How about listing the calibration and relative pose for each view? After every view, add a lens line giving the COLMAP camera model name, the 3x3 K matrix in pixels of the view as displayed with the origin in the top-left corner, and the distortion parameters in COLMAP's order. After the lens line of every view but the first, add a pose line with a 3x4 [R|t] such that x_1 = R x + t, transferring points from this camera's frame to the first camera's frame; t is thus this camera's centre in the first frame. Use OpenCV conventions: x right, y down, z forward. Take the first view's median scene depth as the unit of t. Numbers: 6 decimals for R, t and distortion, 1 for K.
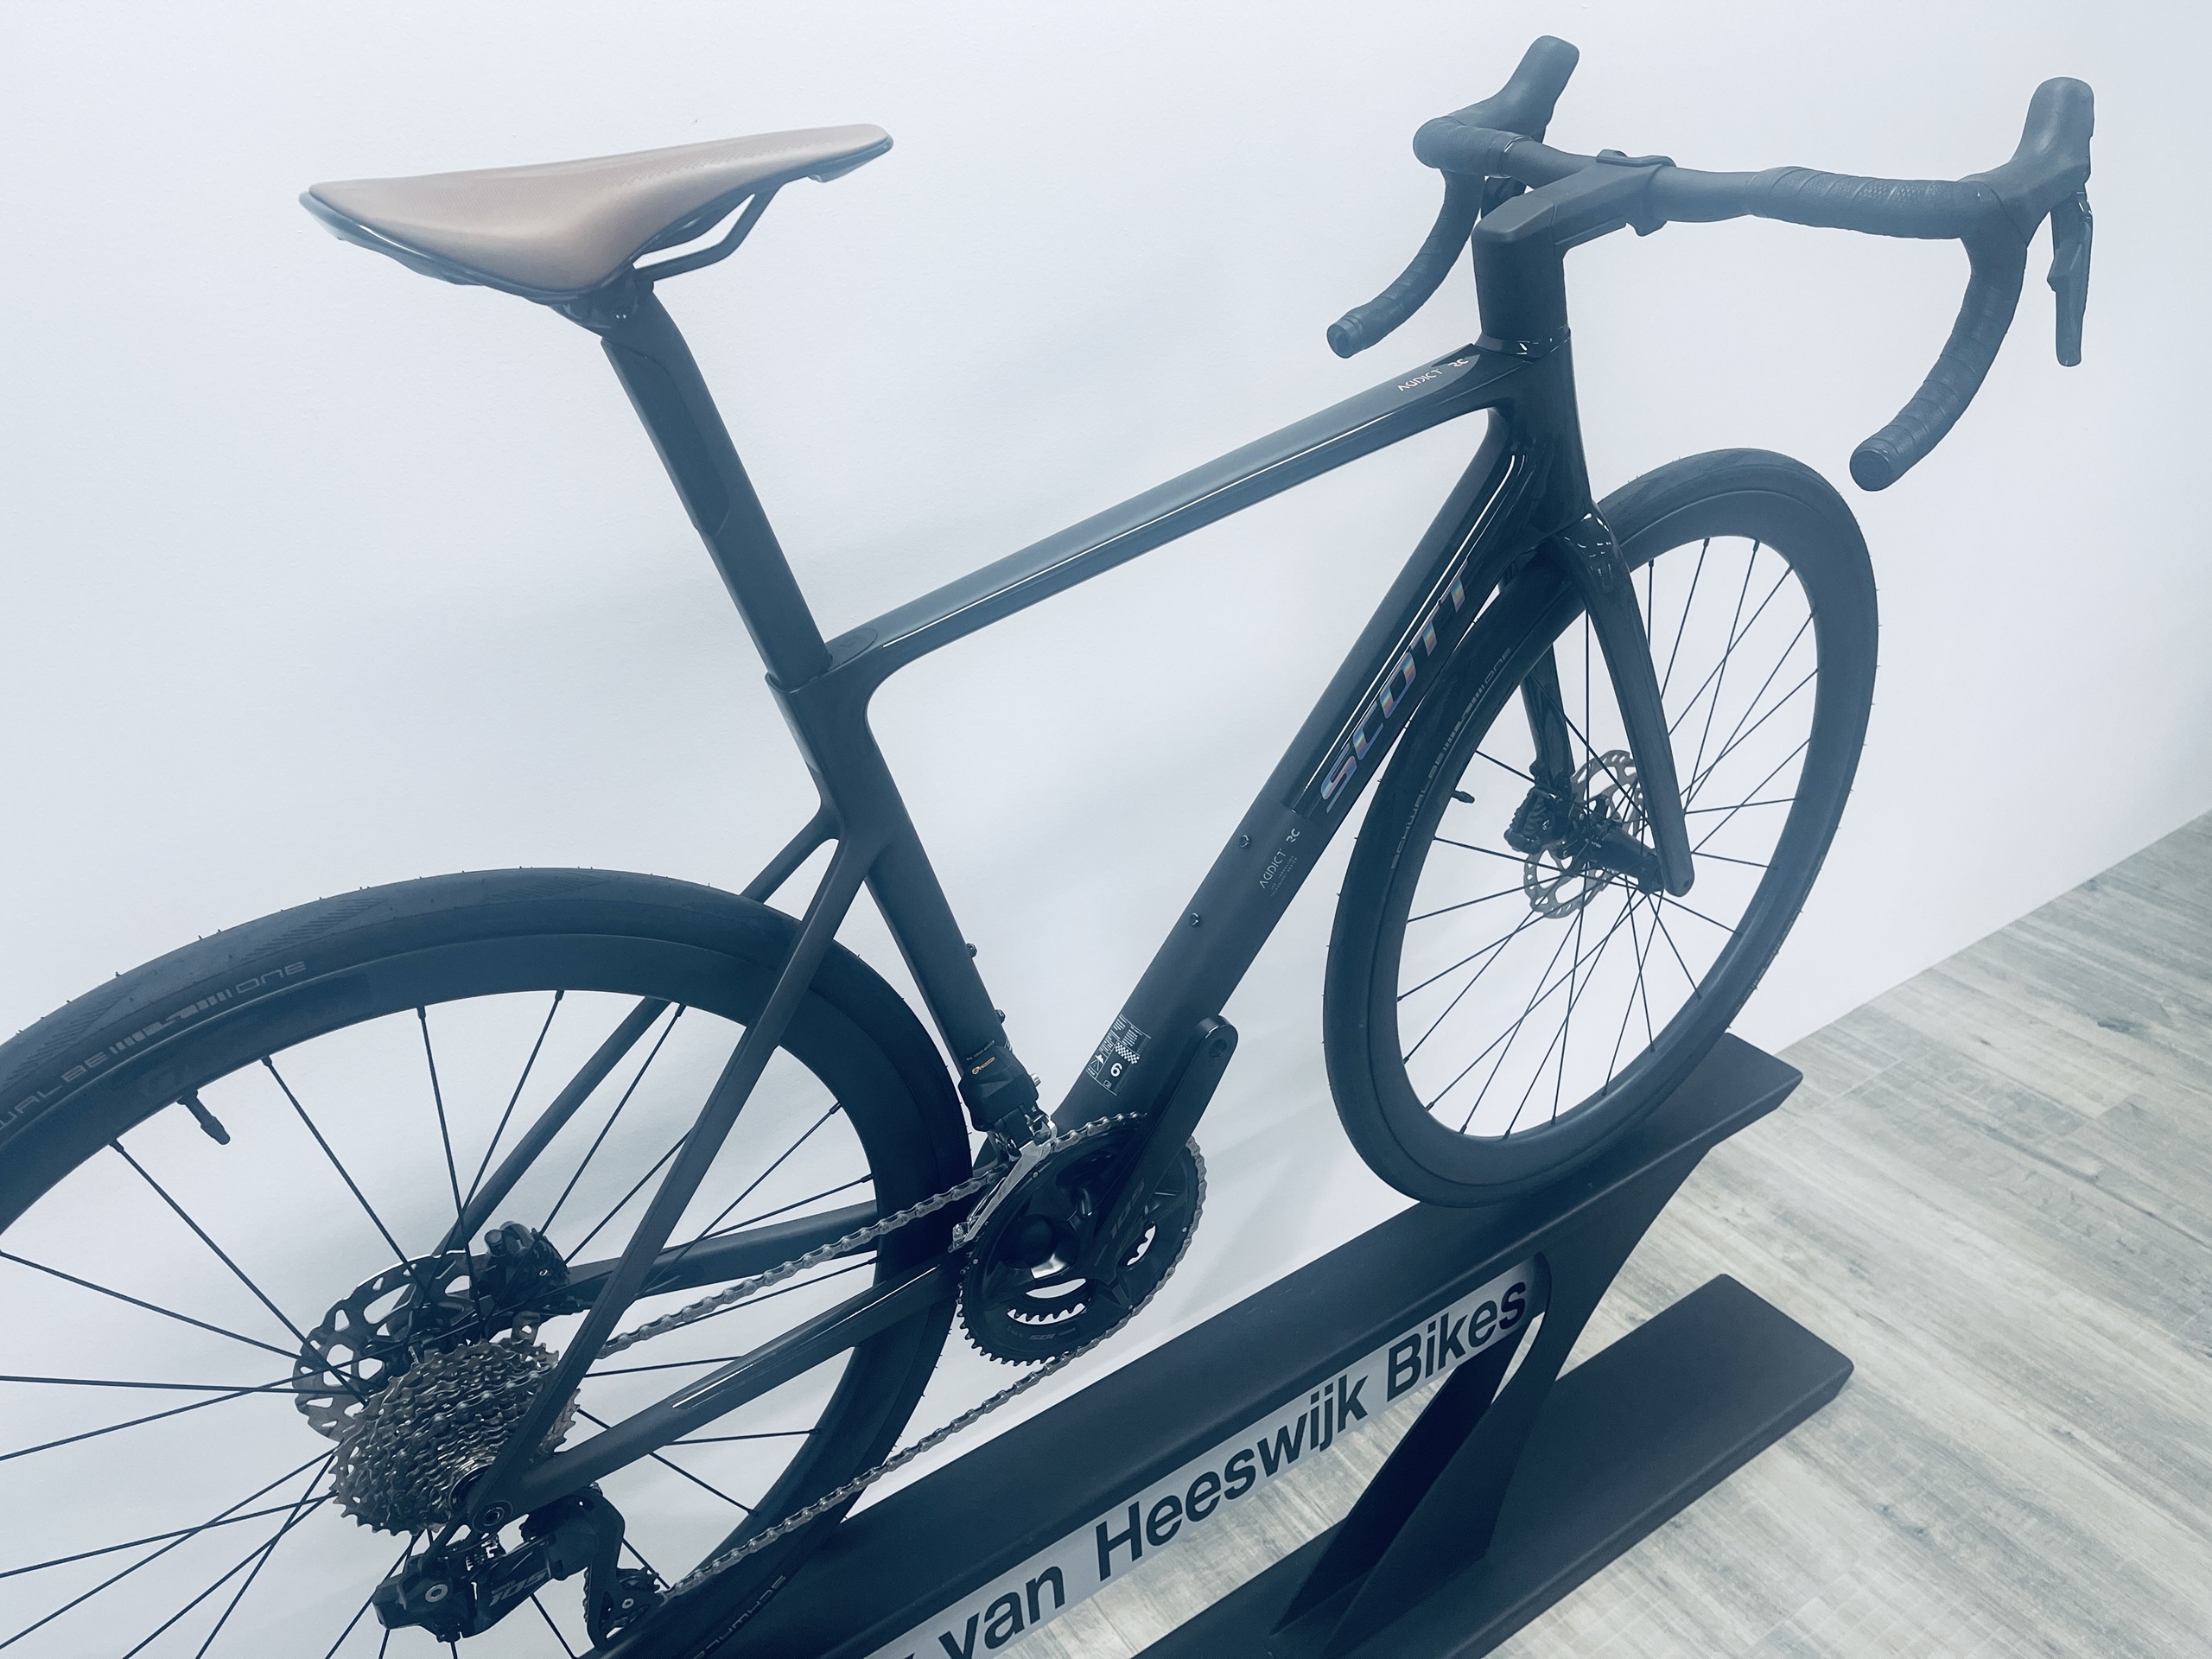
lens RADIAL K [[1700.6, 0, 1098.9], [0, 1700.6, 821.6], [0, 0, 1]] dist [0.011192, 0.000956]
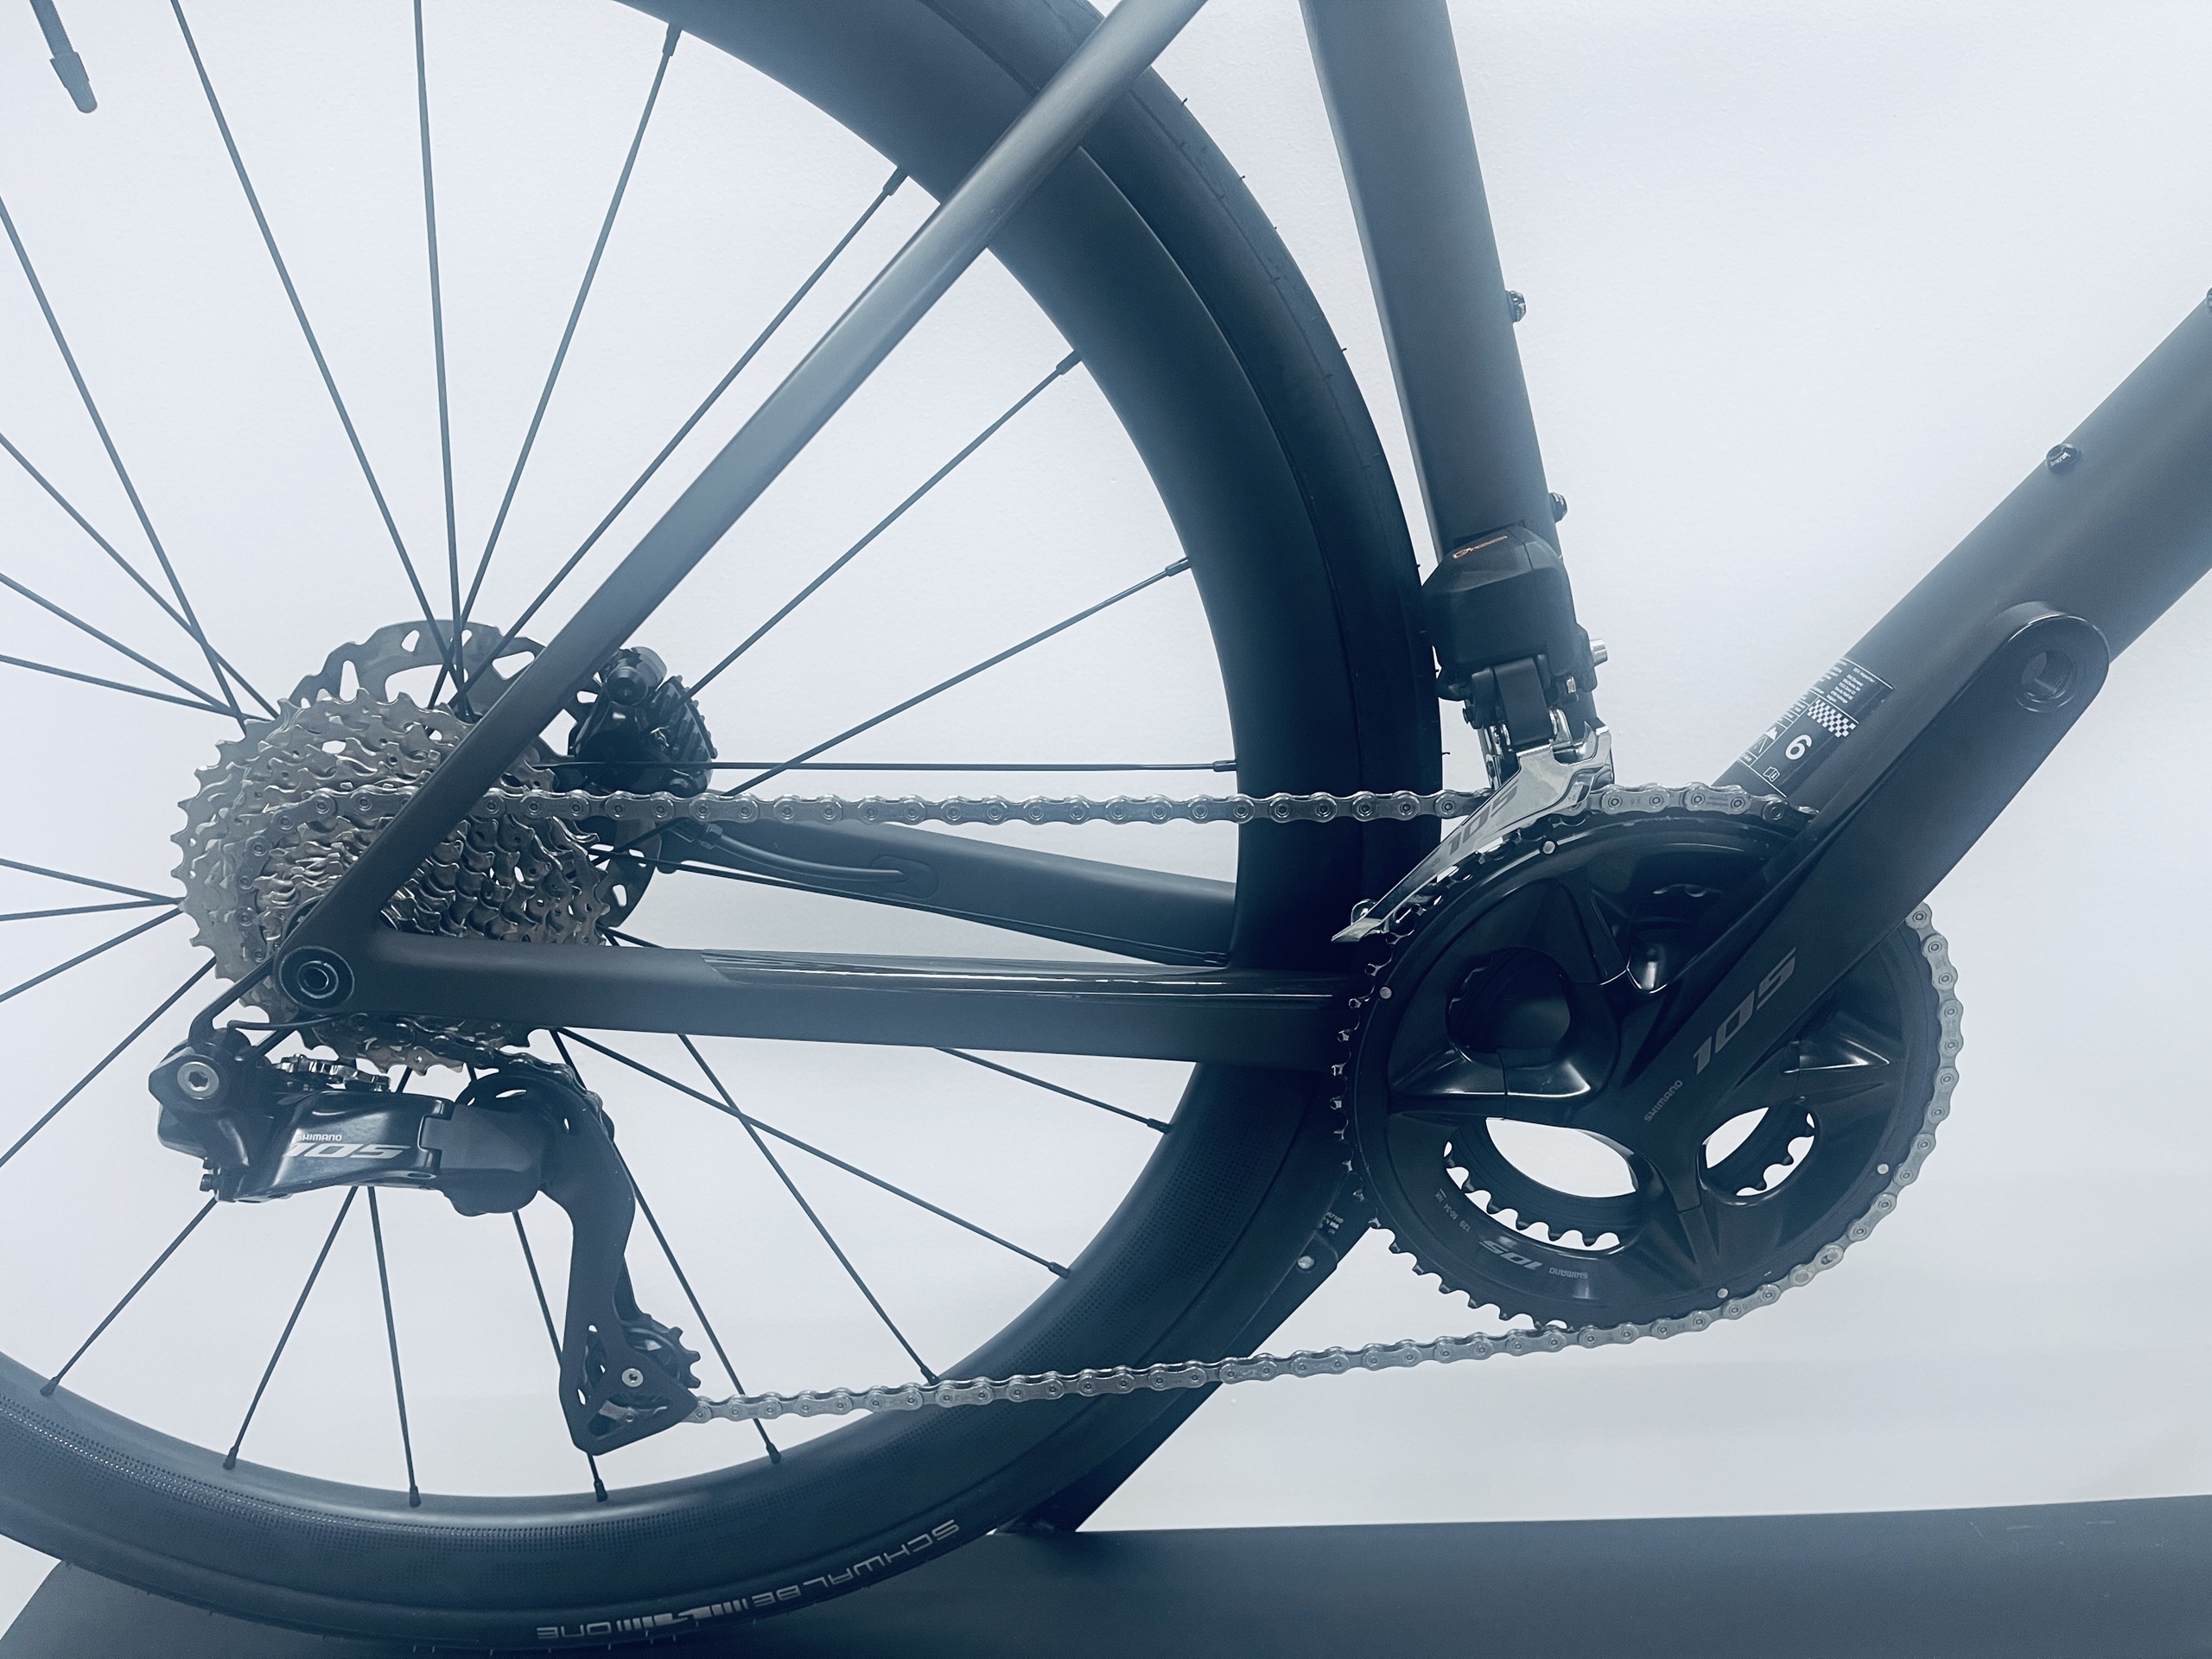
lens RADIAL K [[1662.8, 0, 1106.0], [0, 1662.8, 829.5], [0, 0, 1]] dist [0.046955, -0.081562]
pose [[0.839054, 0.200081, -0.505921, 0.077244], [-0.284005, 0.954240, -0.093631, 0.231215], [0.464037, 0.222246, 0.857483, 0.441412]]
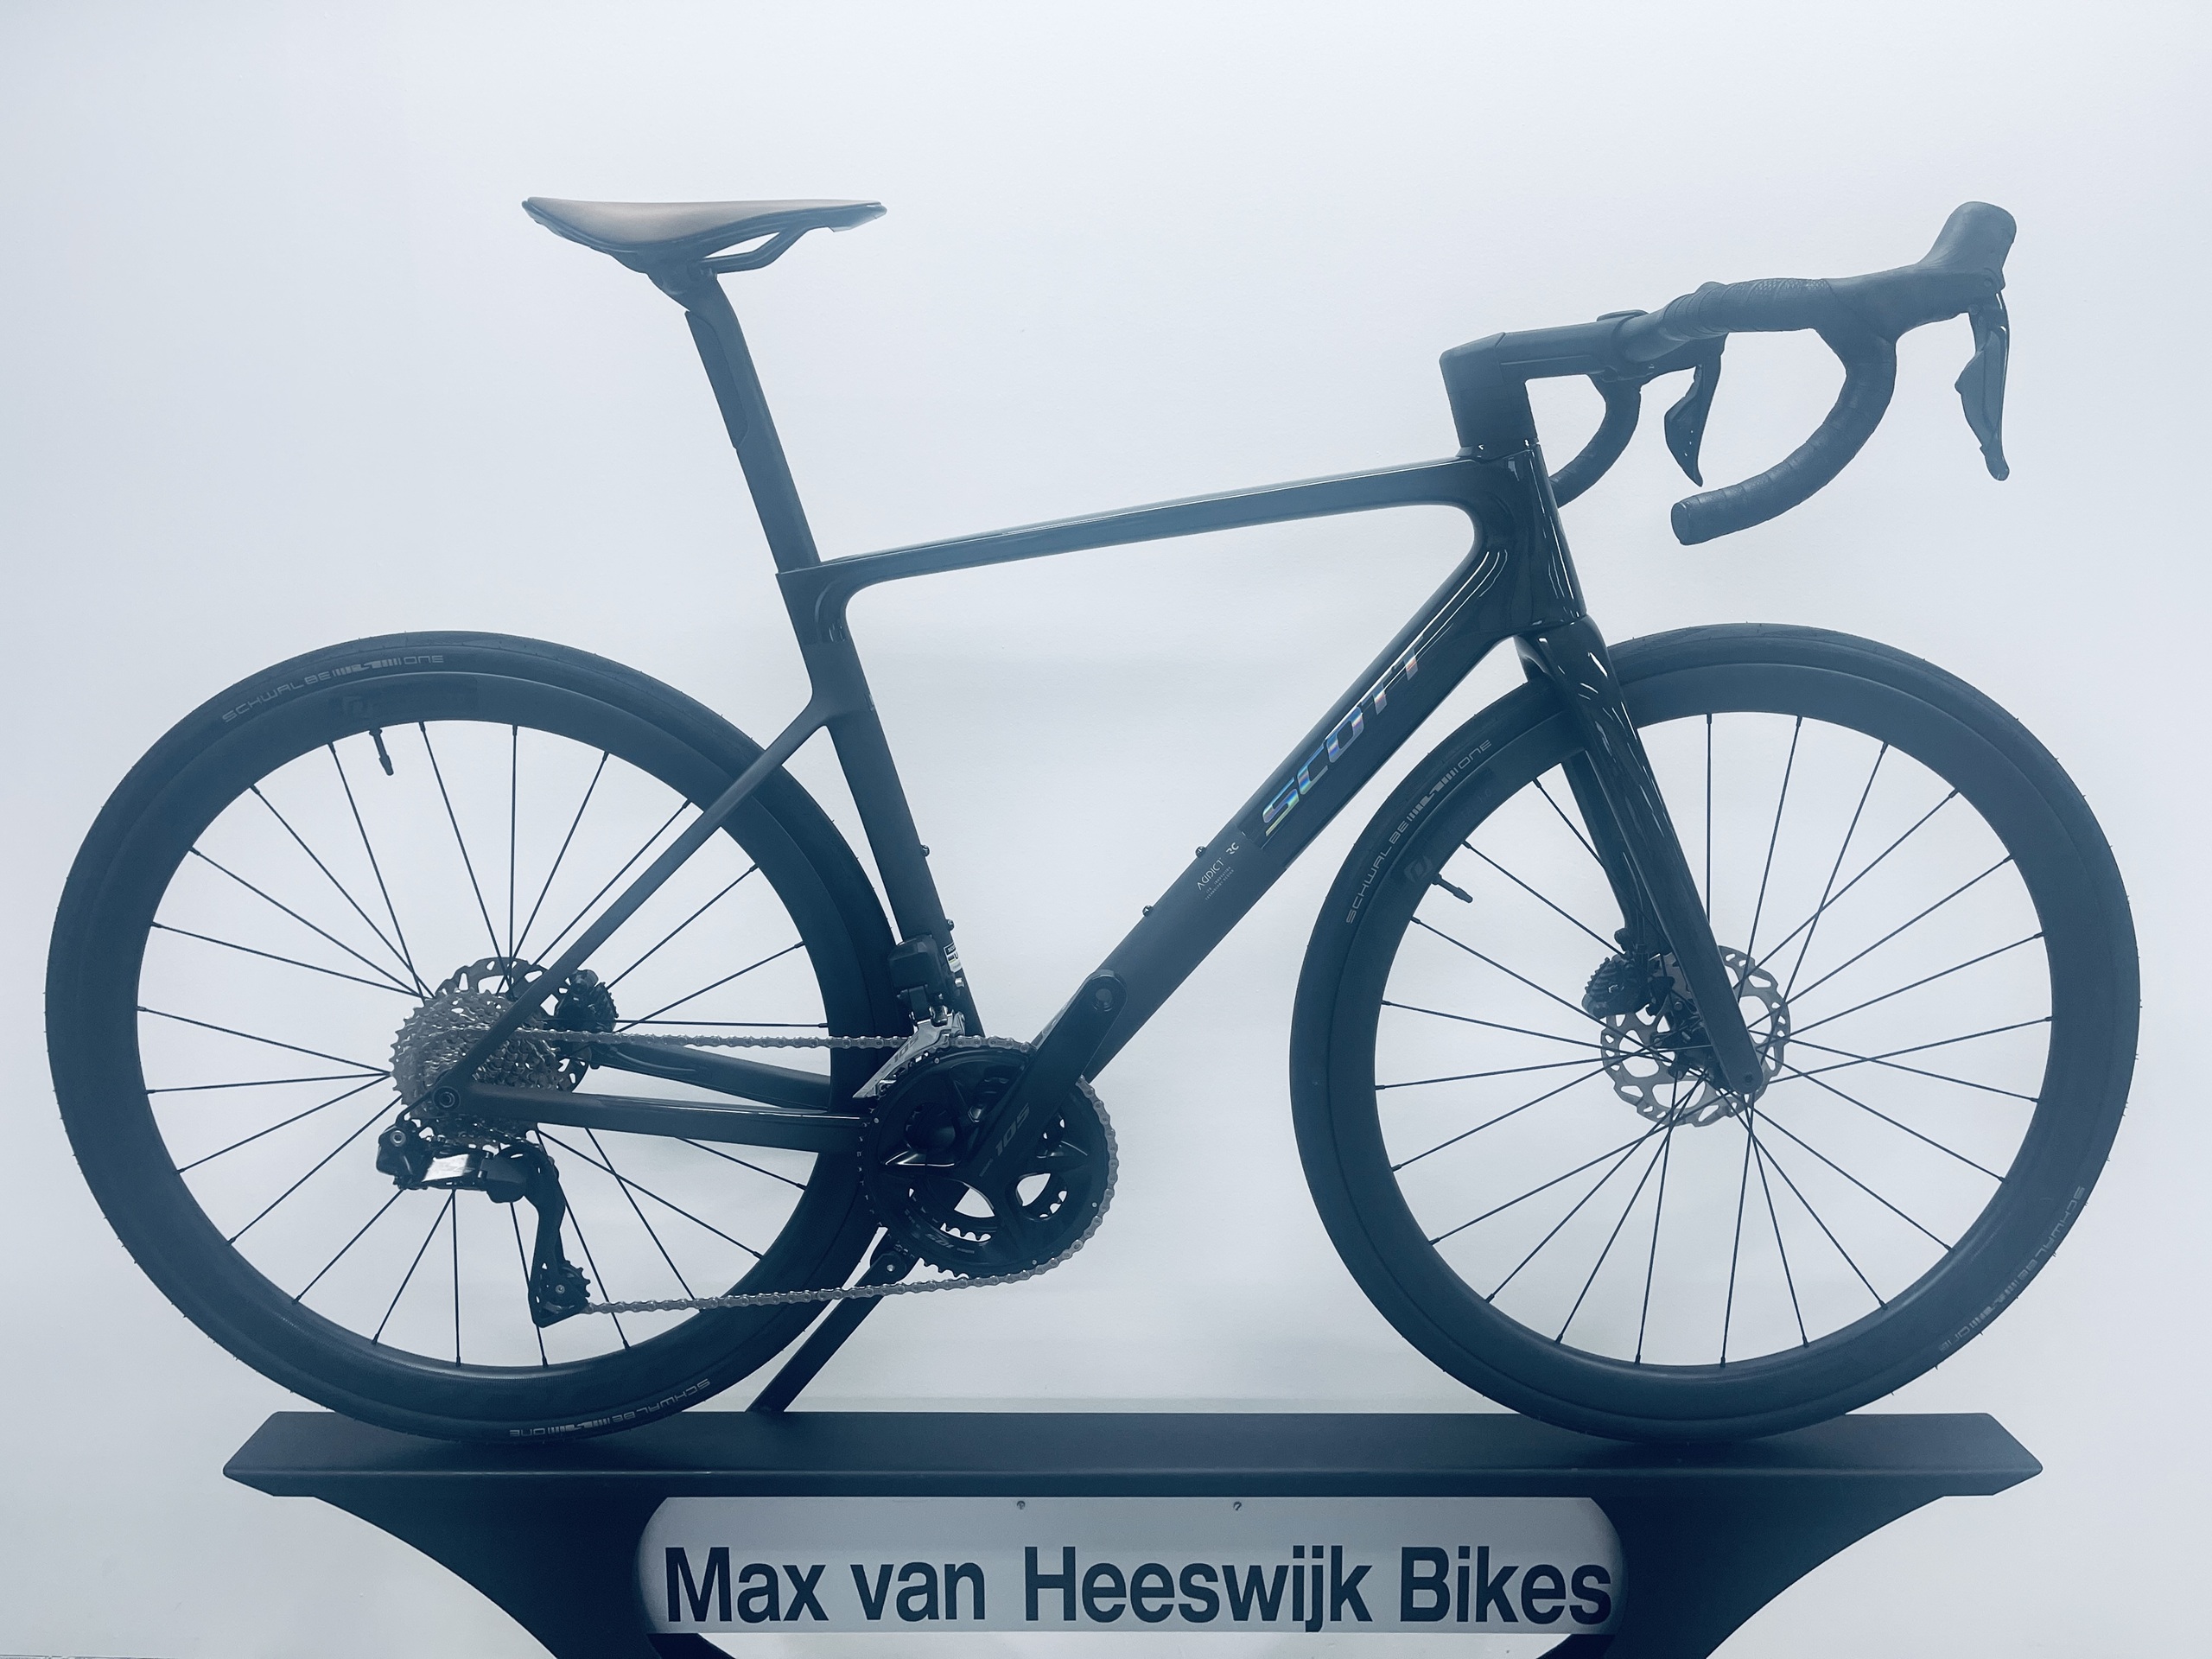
lens RADIAL K [[1662.8, 0, 1106.0], [0, 1662.8, 829.5], [0, 0, 1]] dist [0.046955, -0.081562]
pose [[0.820700, 0.133071, -0.555647, 0.564667], [-0.308690, 0.921619, -0.235222, 0.242960], [0.480793, 0.364569, 0.797450, 0.052363]]
